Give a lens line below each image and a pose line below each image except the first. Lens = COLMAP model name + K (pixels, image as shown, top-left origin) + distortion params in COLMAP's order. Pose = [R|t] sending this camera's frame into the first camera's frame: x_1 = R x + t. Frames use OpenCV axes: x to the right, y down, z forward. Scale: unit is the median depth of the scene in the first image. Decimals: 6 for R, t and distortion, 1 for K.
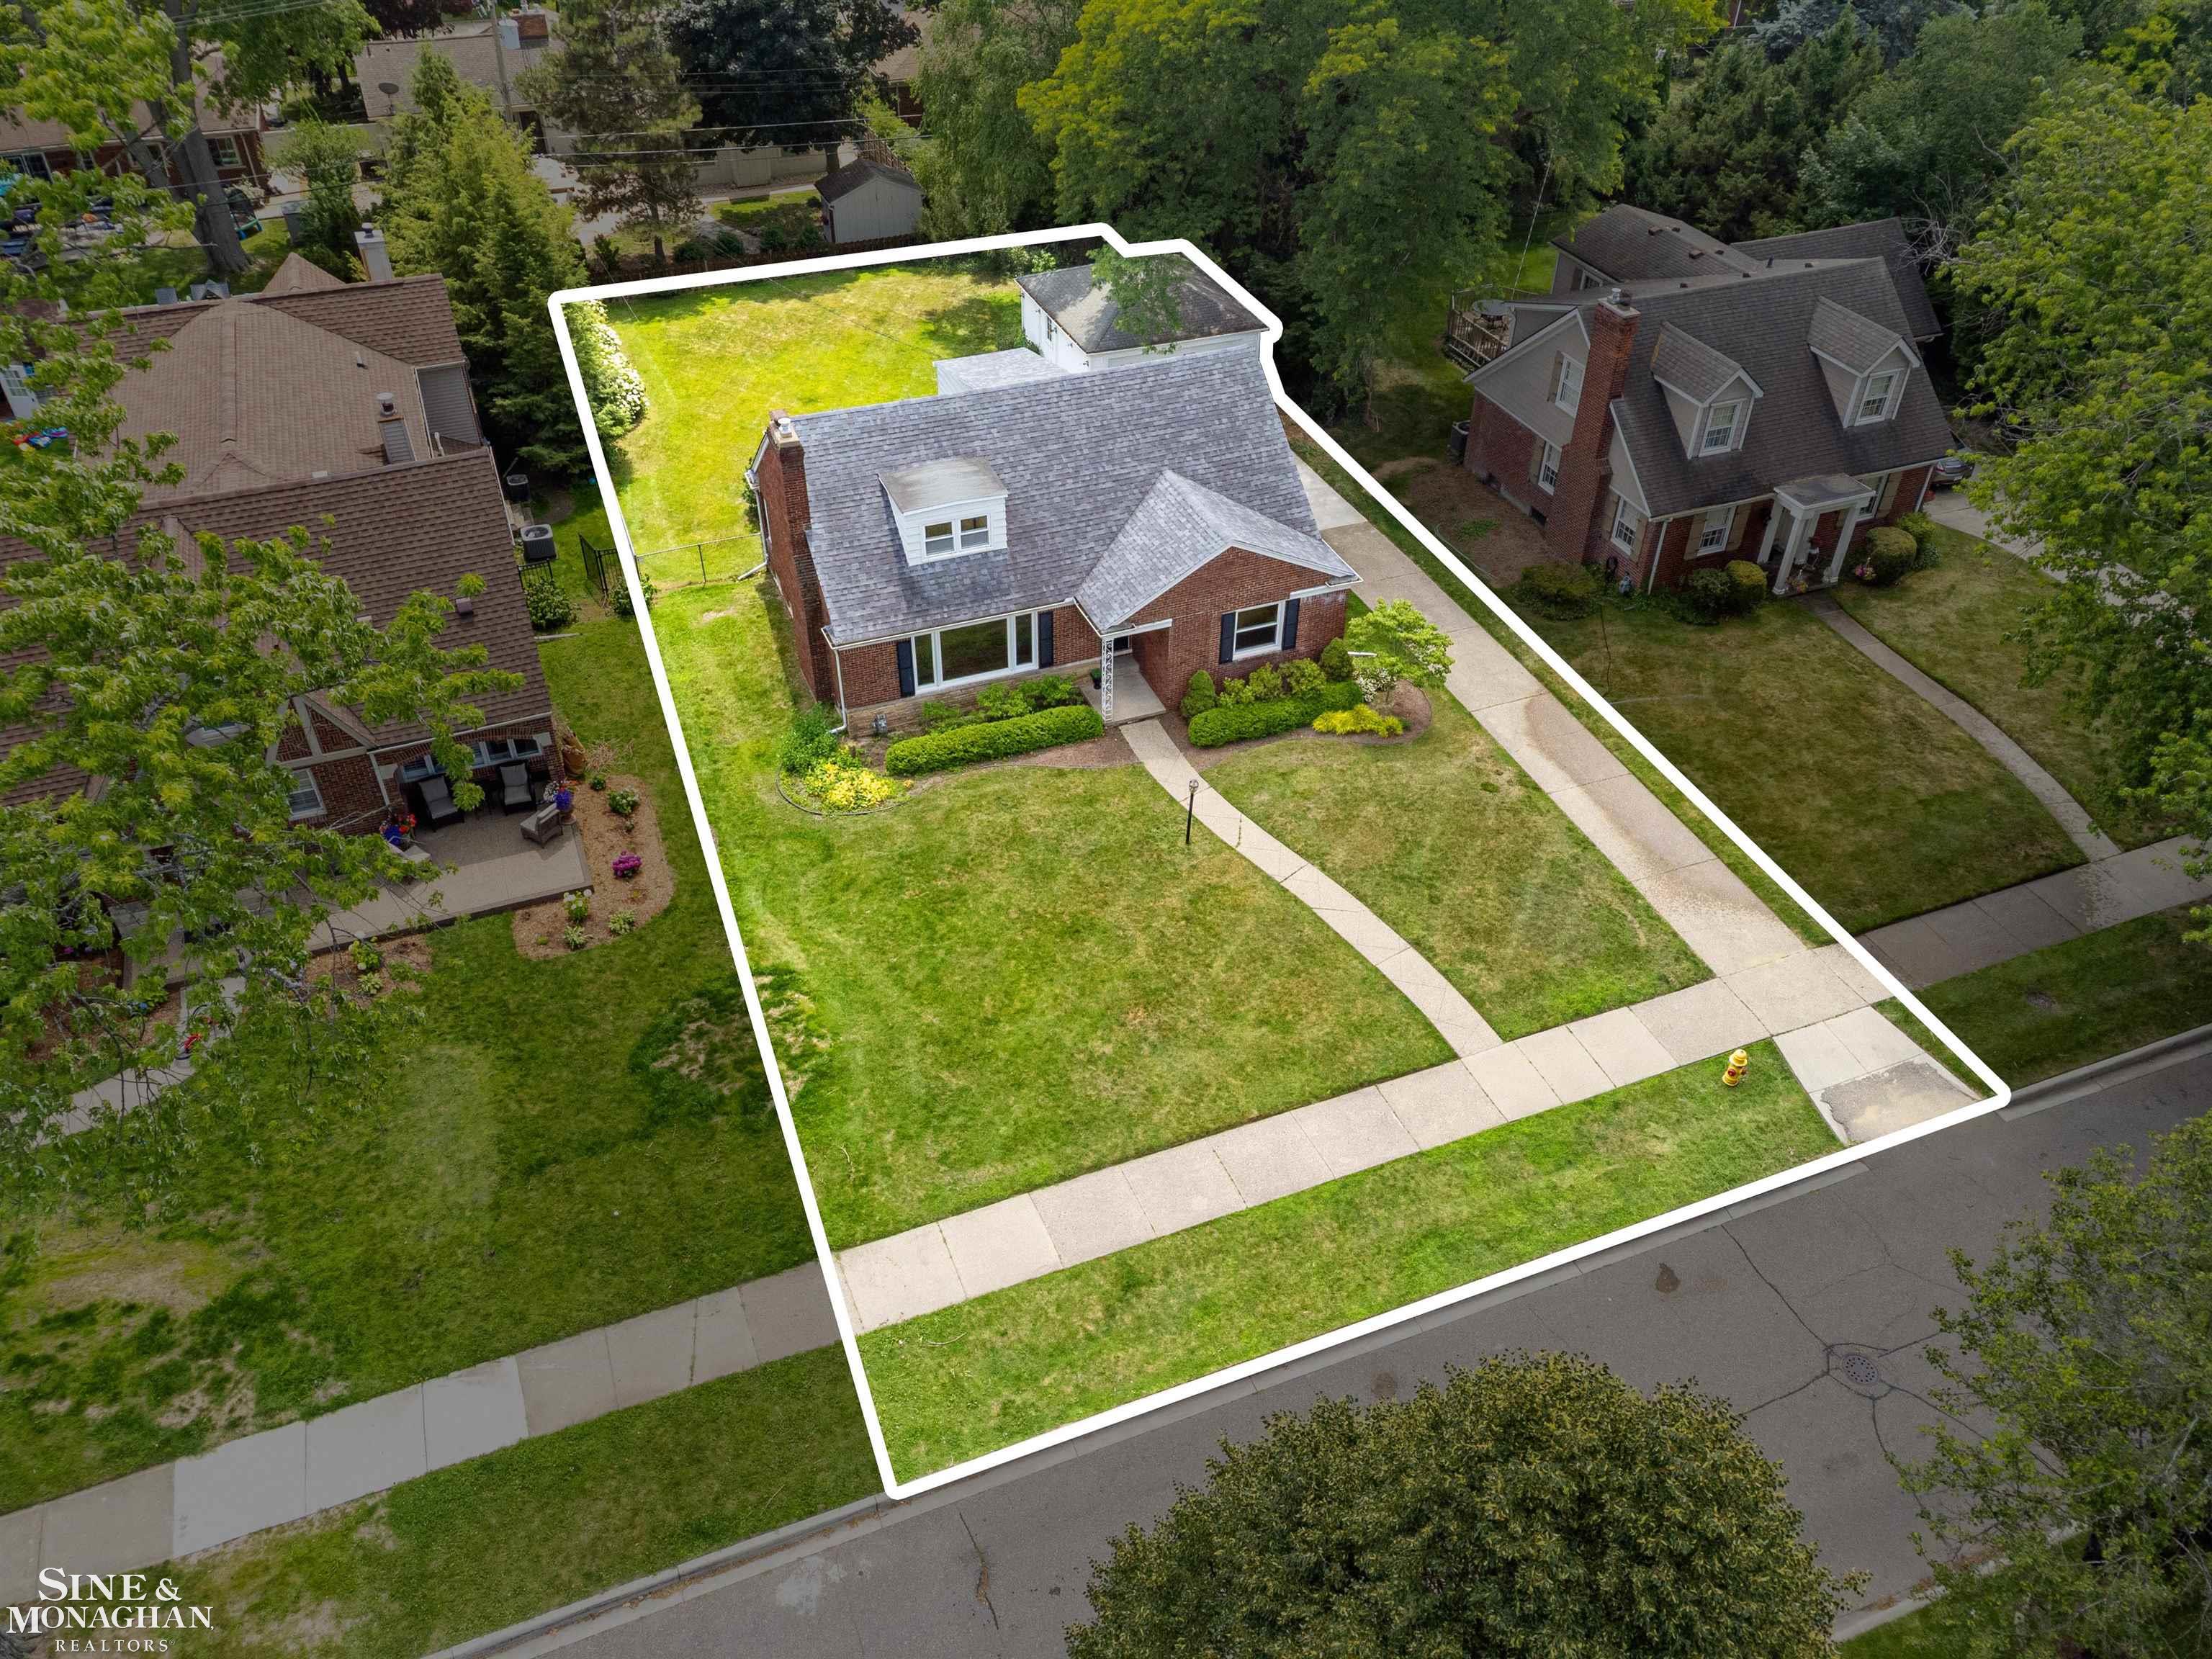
lens RADIAL K [[1676.2, 0, 1106.0], [0, 1676.2, 829.5], [0, 0, 1]] dist [0.052184, -0.003972]
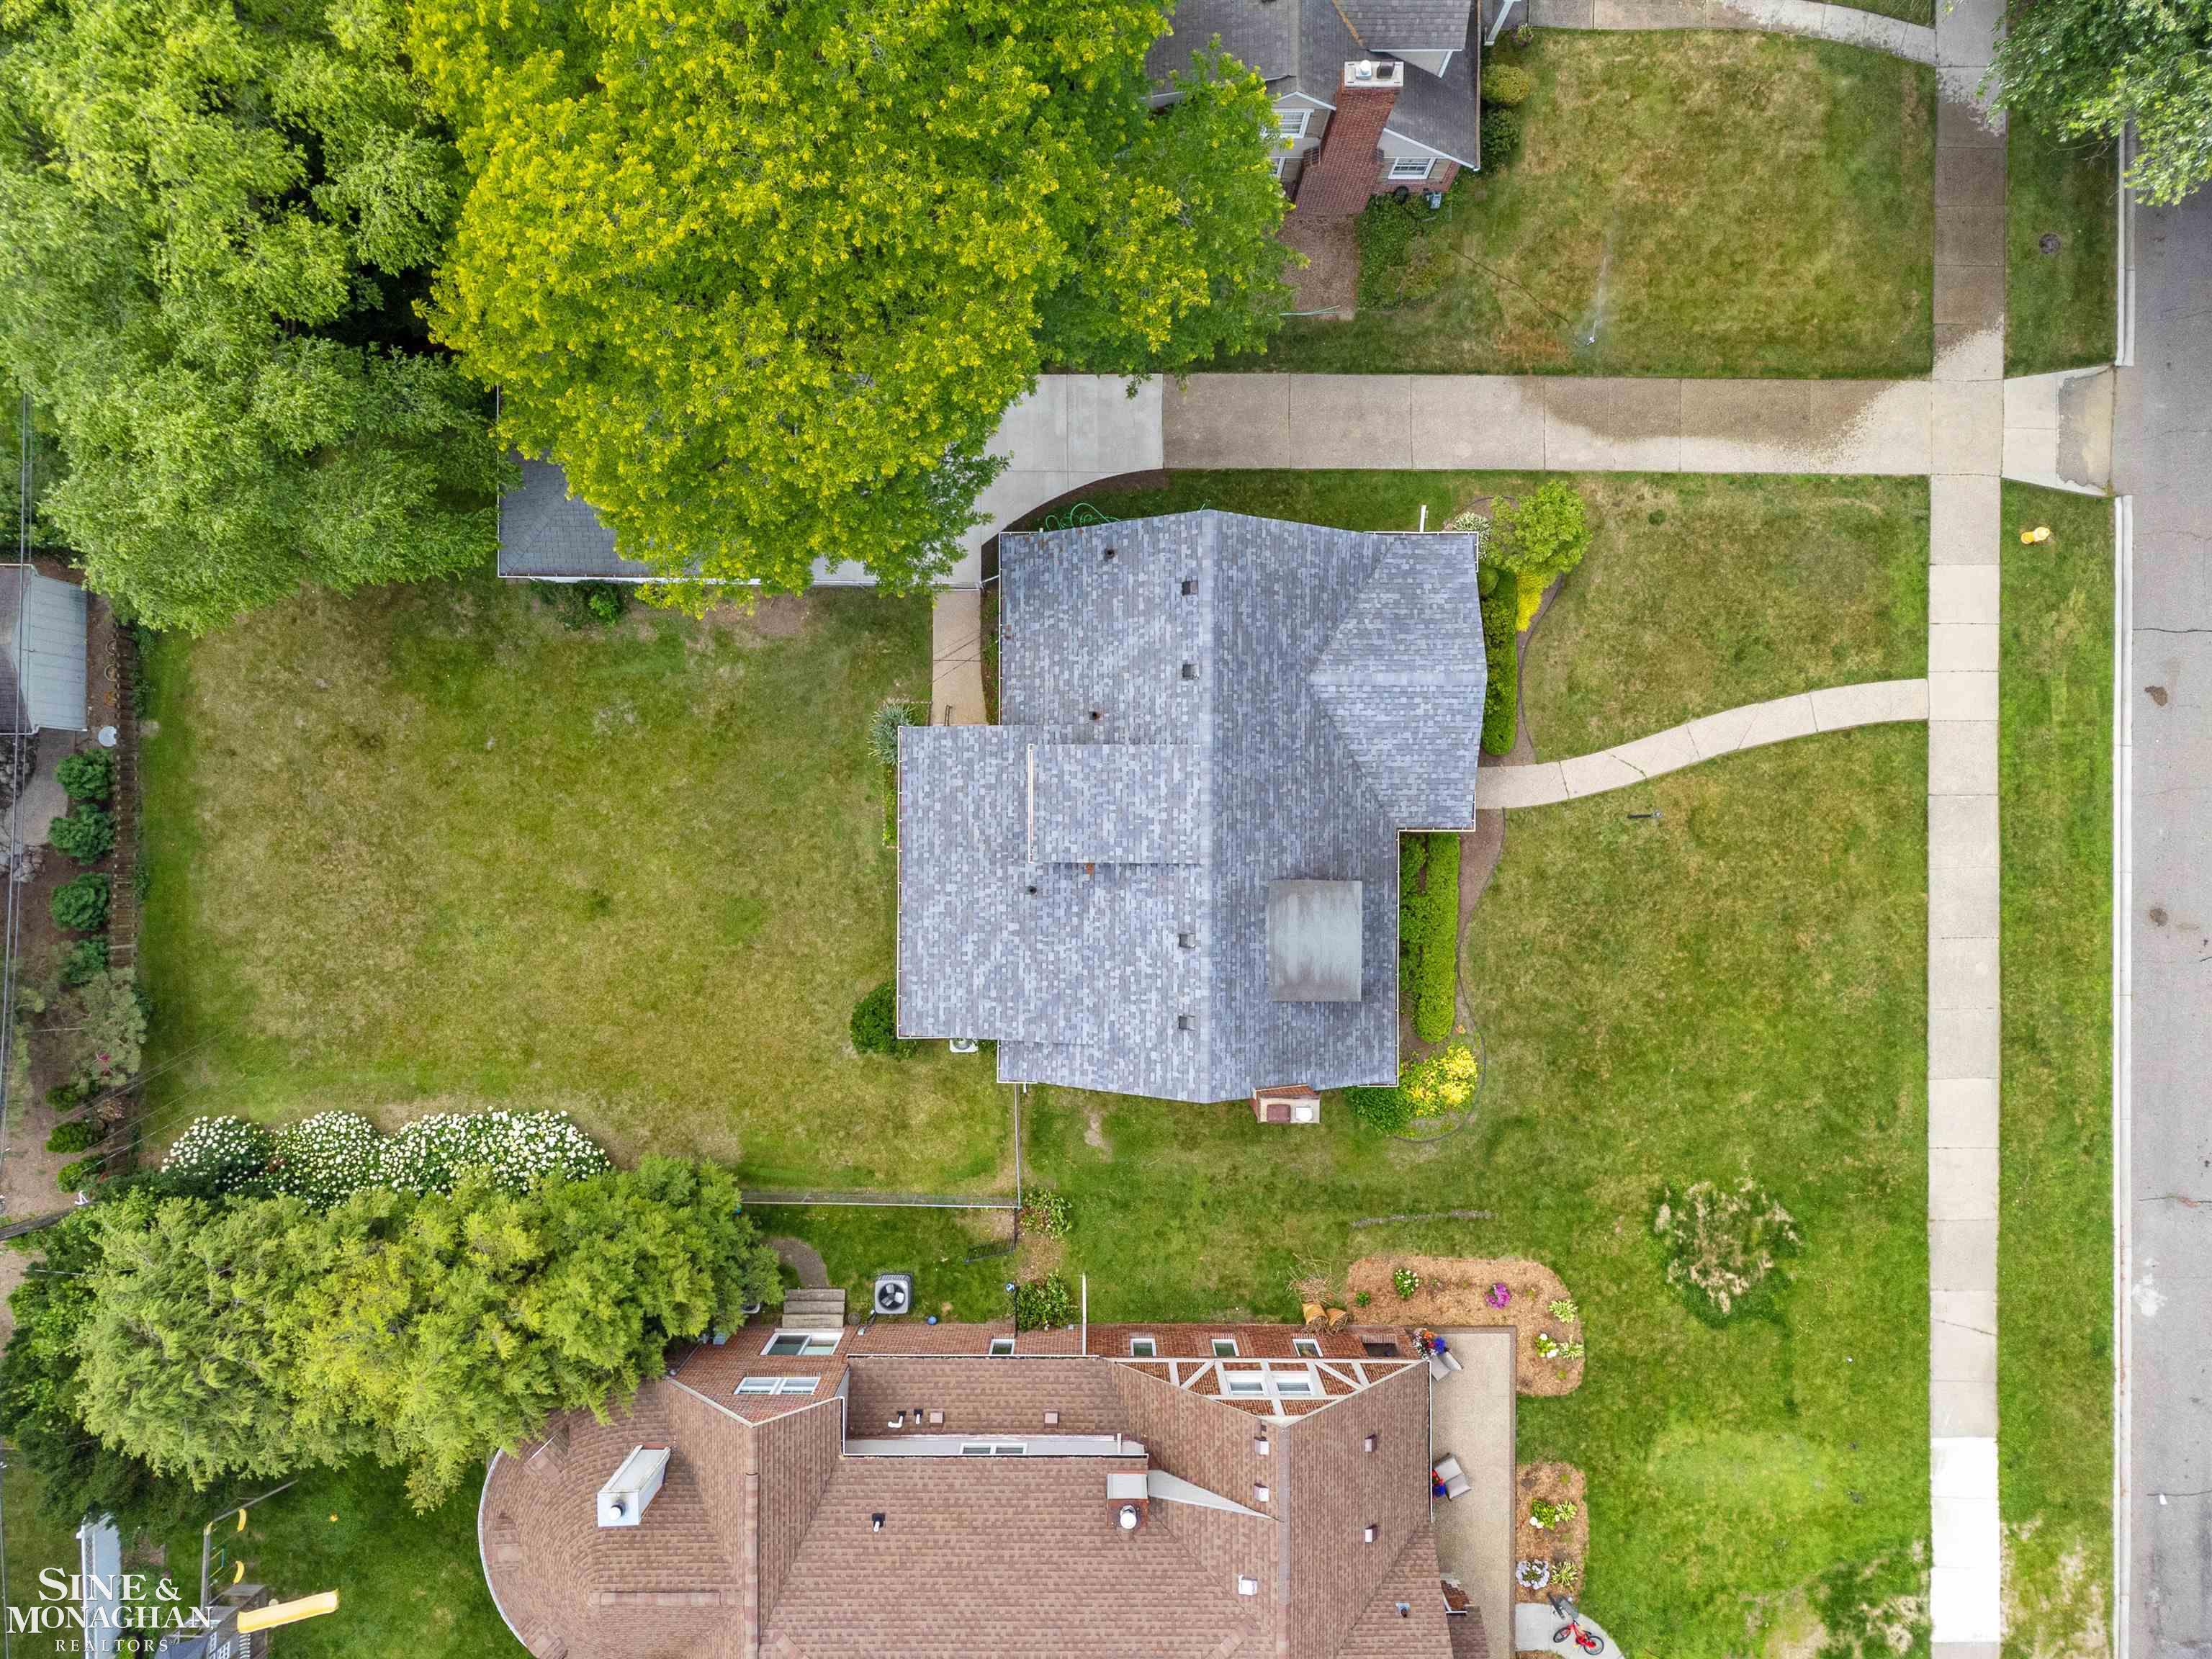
lens RADIAL K [[1676.2, 0, 1106.0], [0, 1676.2, 829.5], [0, 0, 1]] dist [0.052184, -0.003972]
pose [[0.376072, -0.926588, 0.001855, -0.106101], [0.563518, 0.230302, 0.793353, -1.244469], [-0.735539, -0.297313, 0.608760, 0.665488]]
